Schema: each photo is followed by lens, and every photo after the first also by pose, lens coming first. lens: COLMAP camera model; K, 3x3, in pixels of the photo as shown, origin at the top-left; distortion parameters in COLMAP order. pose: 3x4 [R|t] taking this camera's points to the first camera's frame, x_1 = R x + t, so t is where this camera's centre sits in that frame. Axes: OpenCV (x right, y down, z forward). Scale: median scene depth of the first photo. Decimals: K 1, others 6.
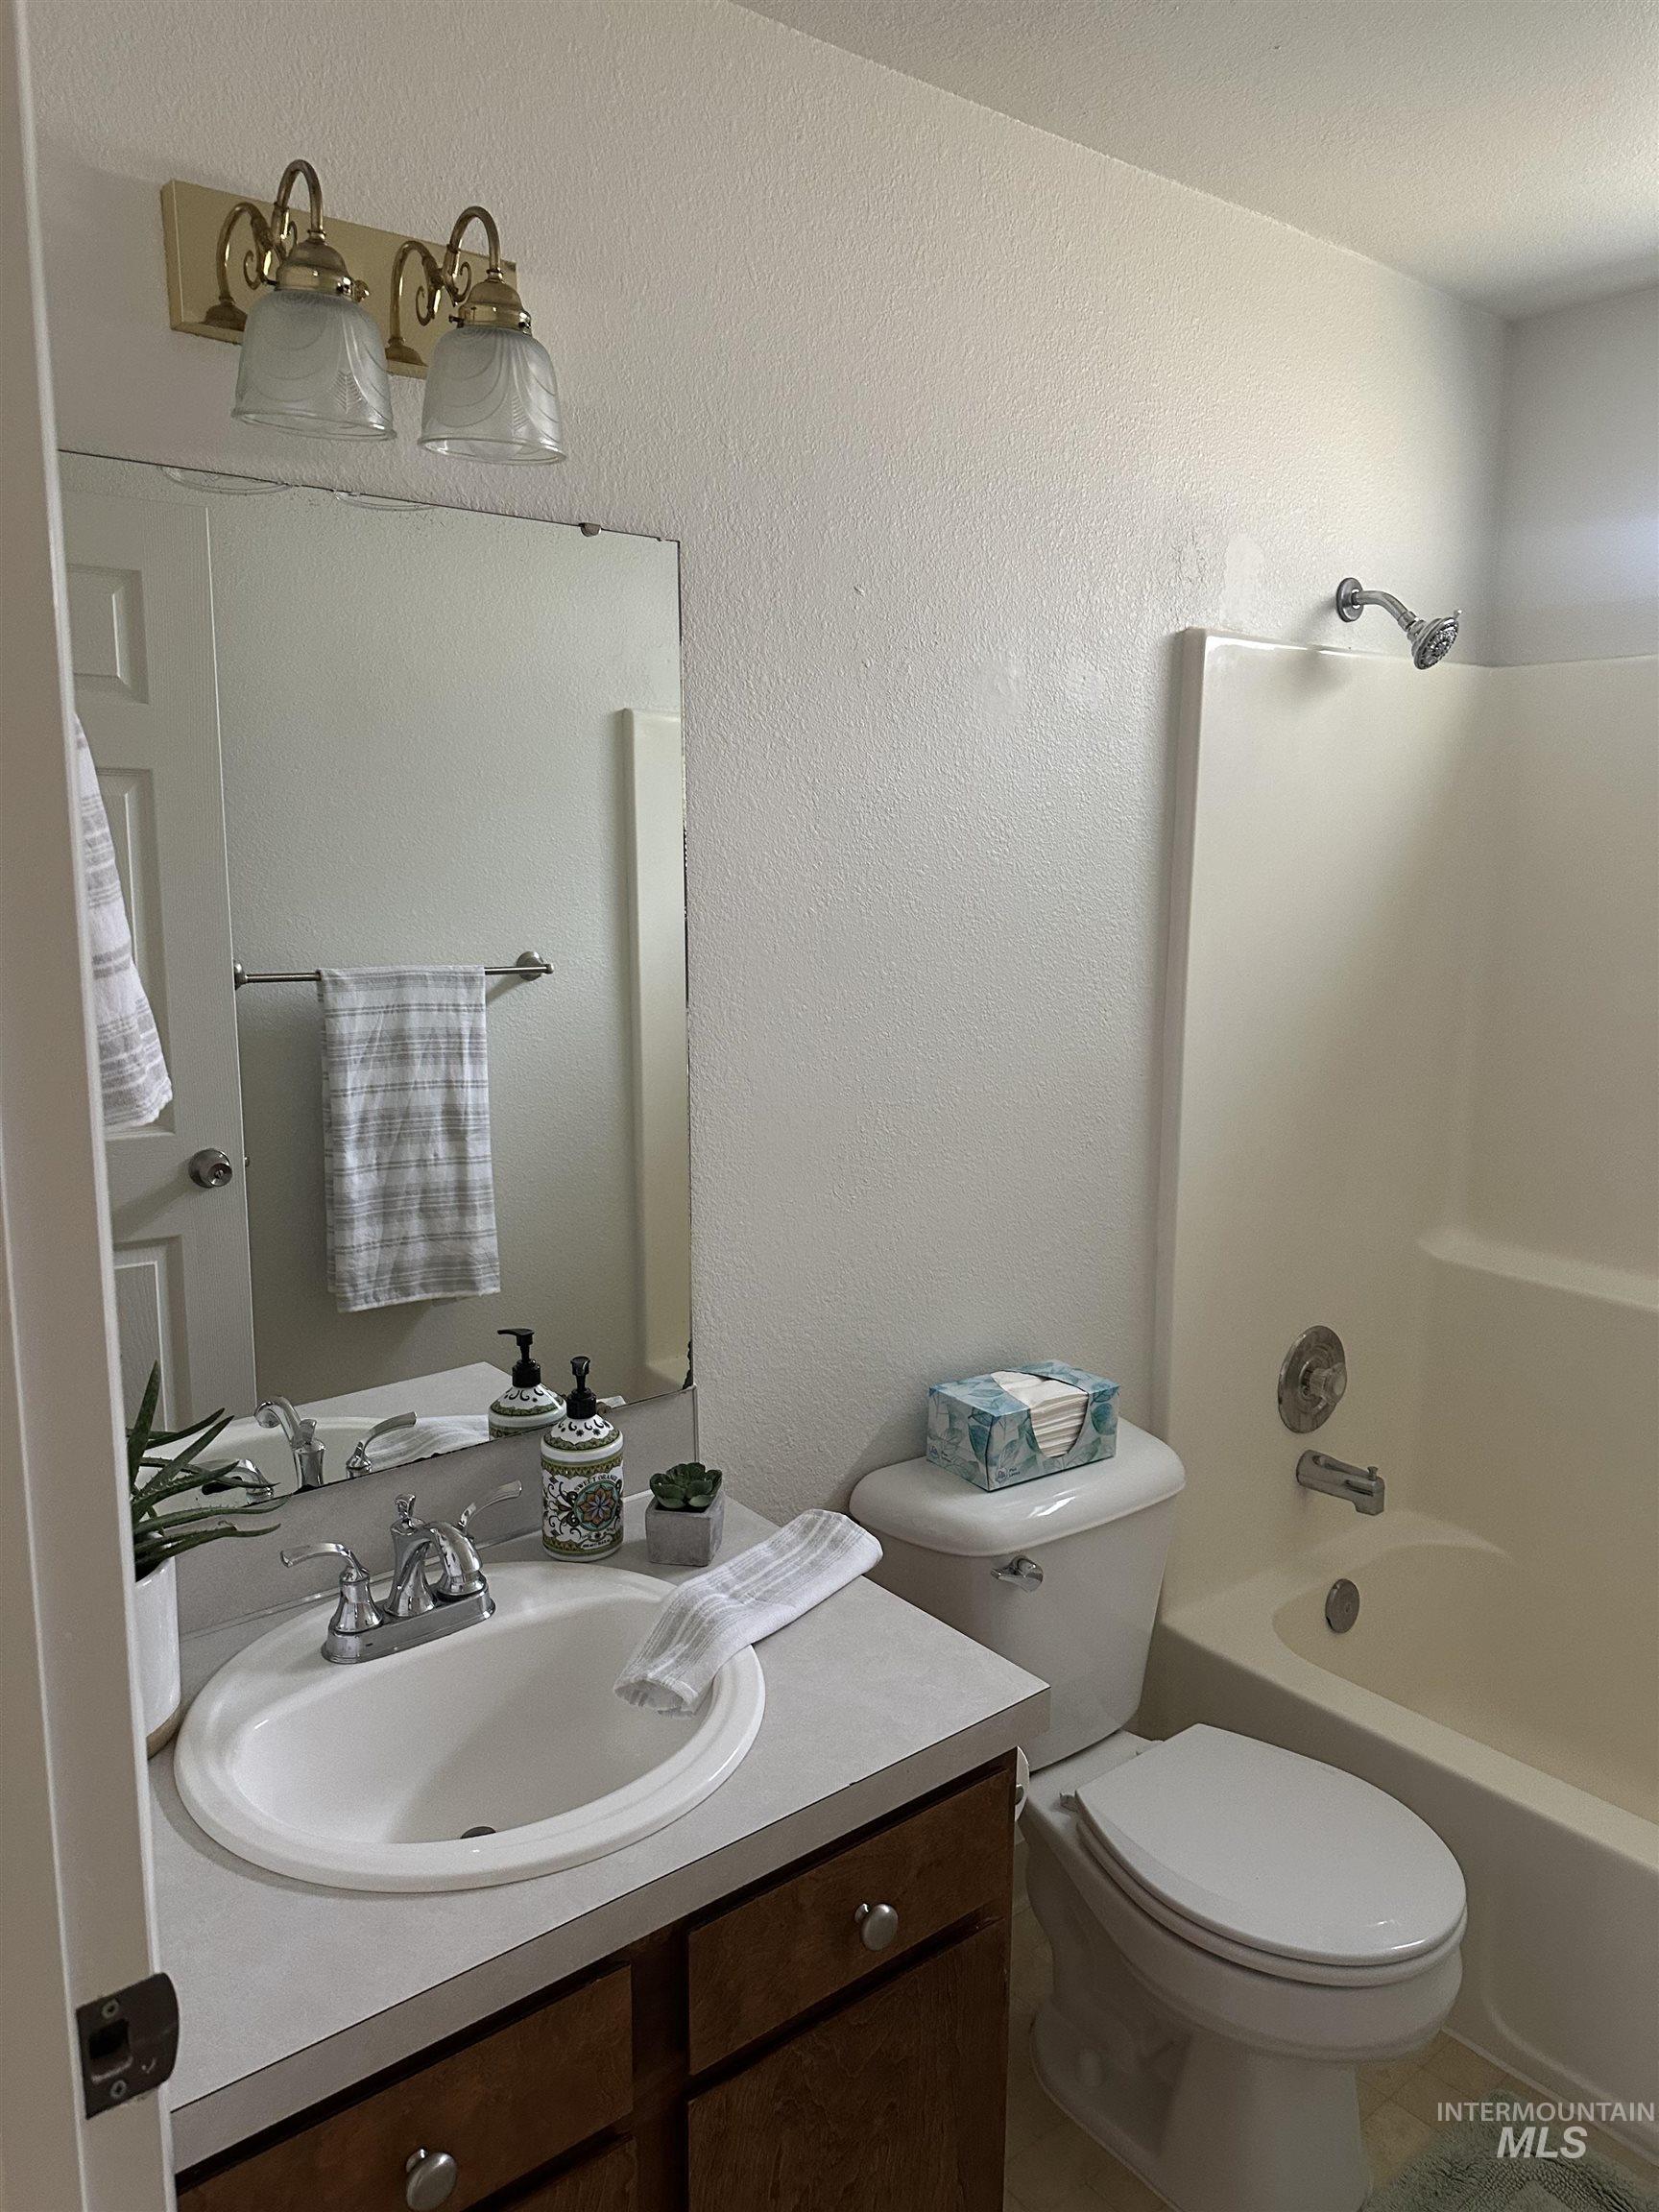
lens RADIAL K [[1550.9, 0, 829.5], [0, 1550.9, 1106.0], [0, 0, 1]] dist [0.157198, -0.179380]
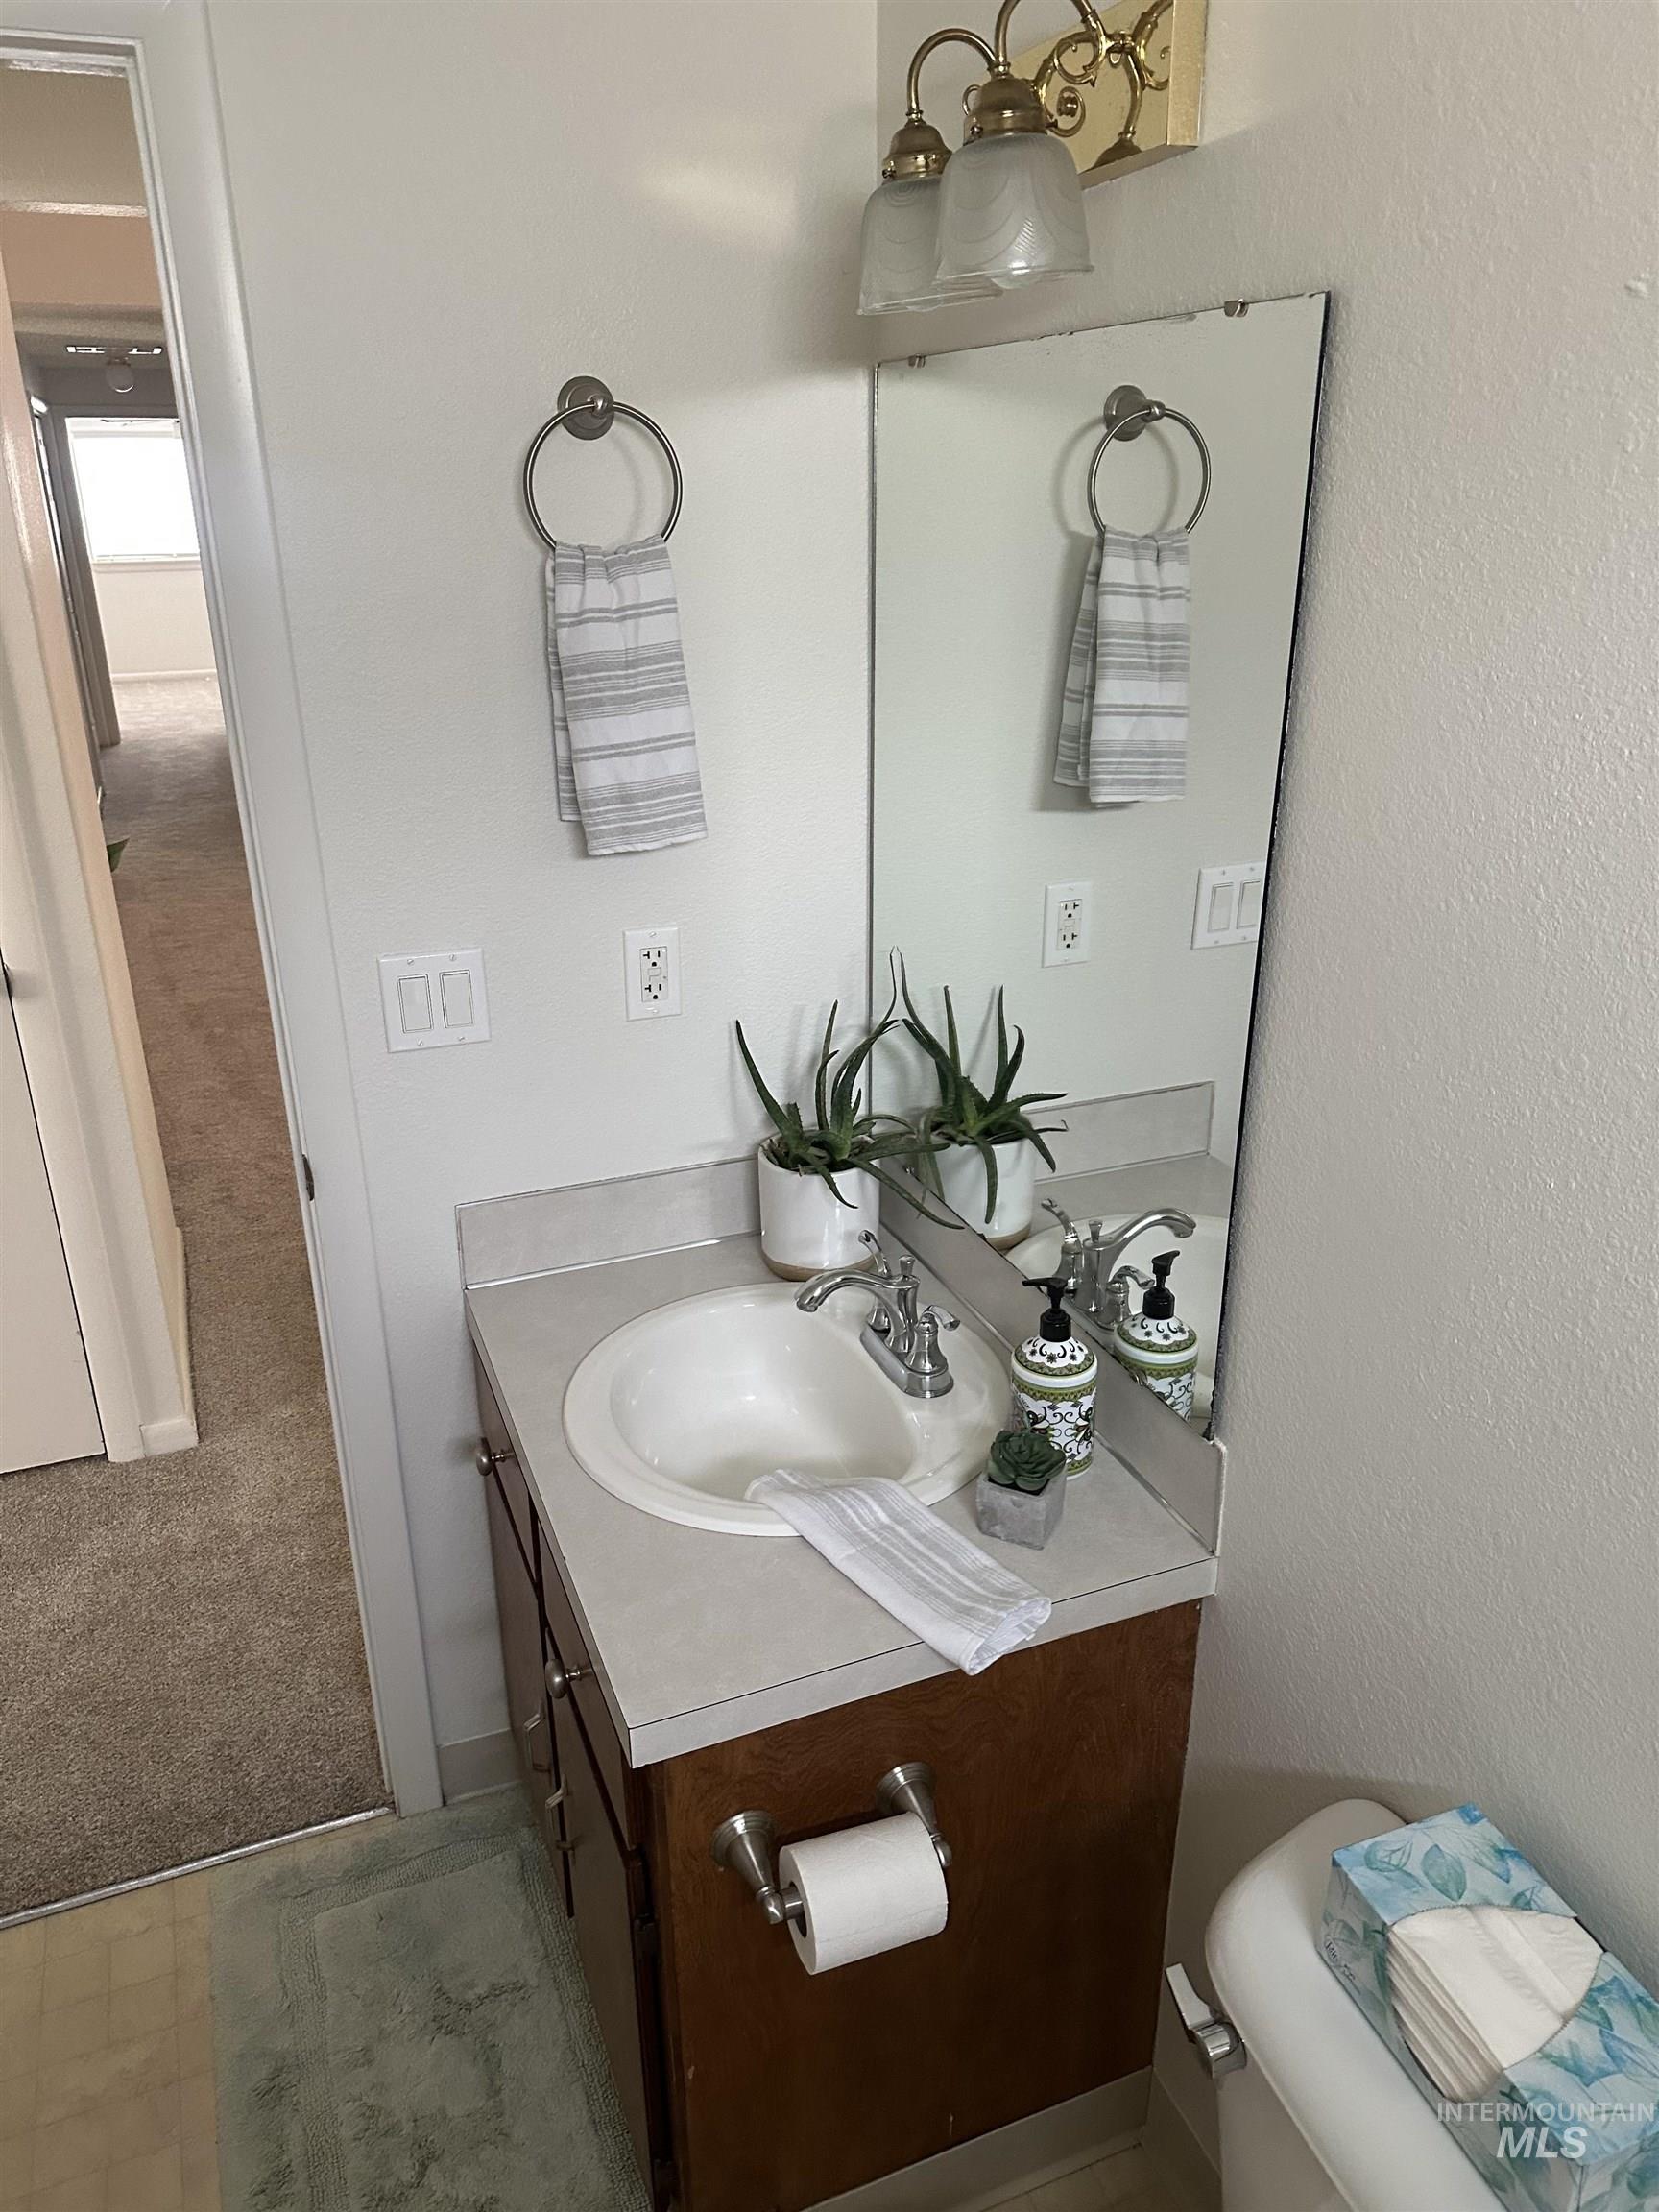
lens RADIAL K [[1514.5, 0, 829.5], [0, 1514.5, 1106.0], [0, 0, 1]] dist [-0.003931, -0.004091]
pose [[-0.282817, 0.358264, -0.889754, 0.584983], [-0.167101, 0.895036, 0.413506, -0.254569], [0.944506, 0.265626, -0.193265, 0.925314]]
